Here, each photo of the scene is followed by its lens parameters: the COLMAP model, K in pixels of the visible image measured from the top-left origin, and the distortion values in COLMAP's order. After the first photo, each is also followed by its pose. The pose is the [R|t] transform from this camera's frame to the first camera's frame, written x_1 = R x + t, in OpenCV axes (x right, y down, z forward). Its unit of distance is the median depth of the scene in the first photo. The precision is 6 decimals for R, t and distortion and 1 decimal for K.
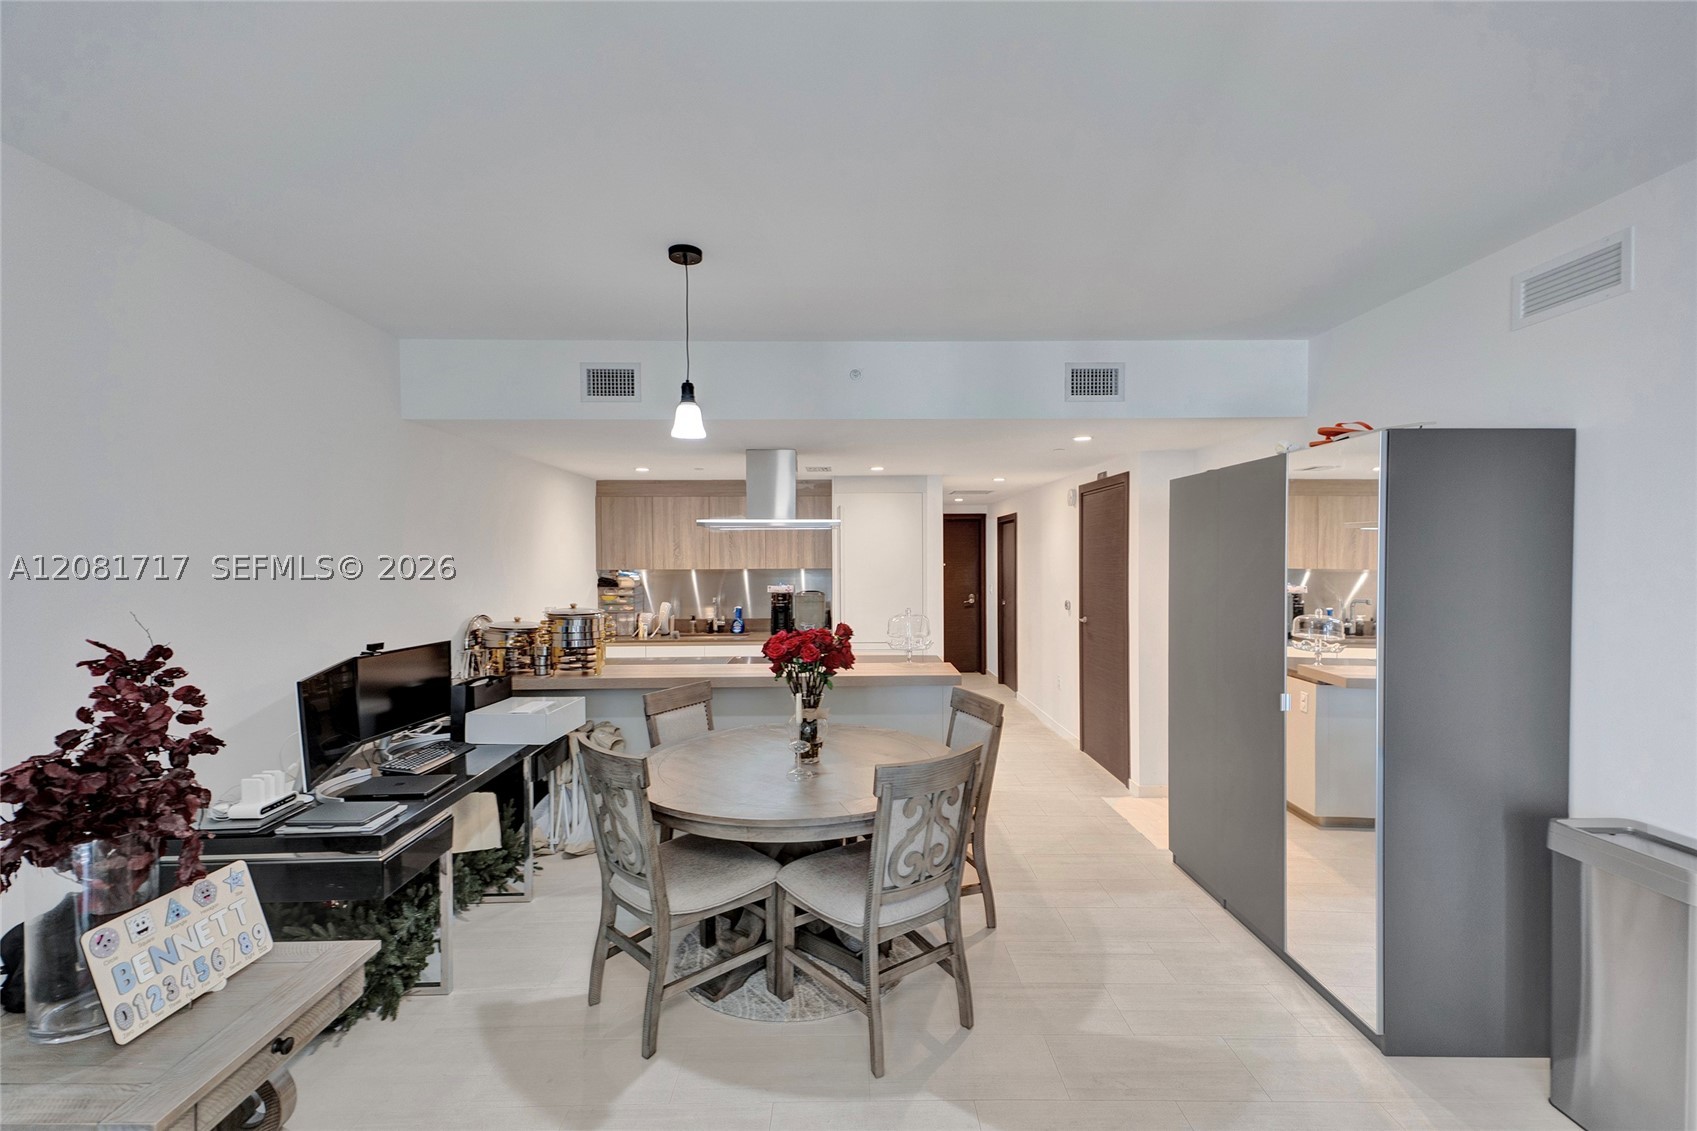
lens RADIAL K [[754.4, 0, 847.2], [0, 754.4, 566.0], [0, 0, 1]] dist [-0.003503, 0.001679]
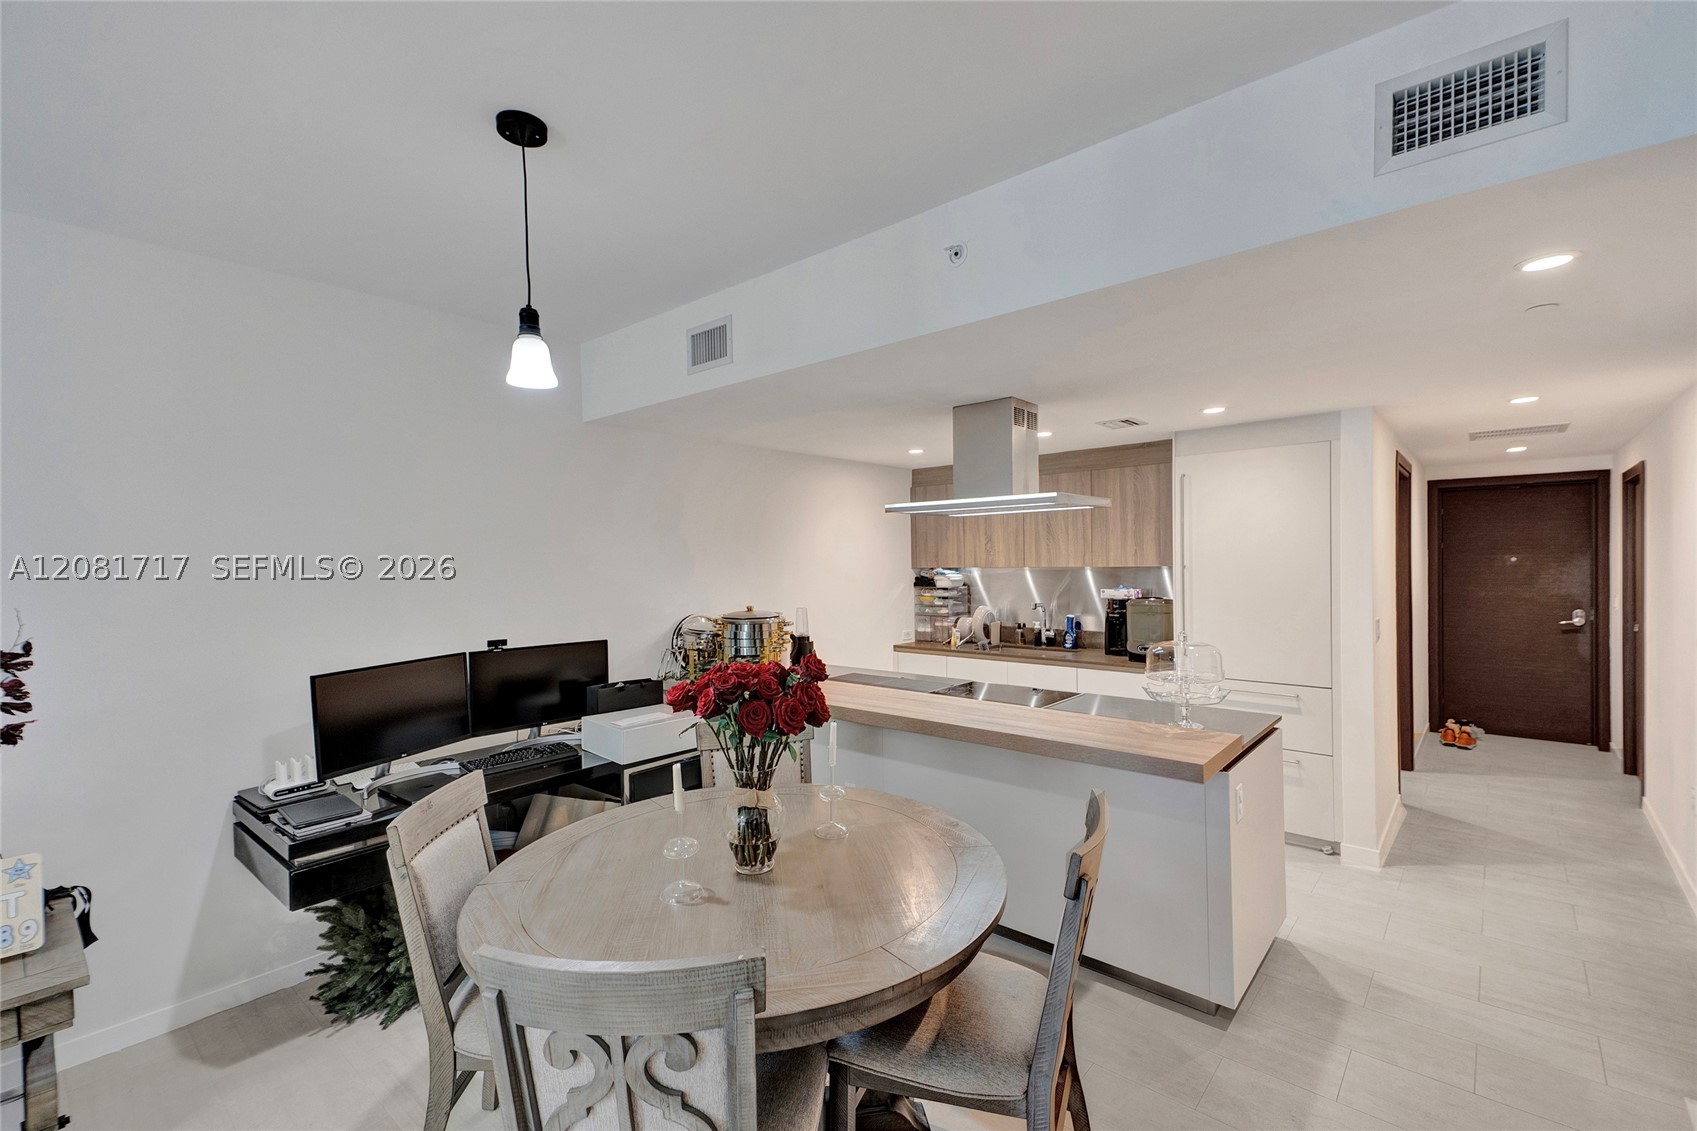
lens RADIAL K [[738.8, 0, 841.2], [0, 738.8, 566.2], [0, 0, 1]] dist [0.024027, 0.000440]
pose [[0.740923, 0.000442, -0.671590, 0.204044], [0.003078, 0.999987, 0.004054, -0.000515], [0.671583, -0.005071, 0.740912, 0.282011]]
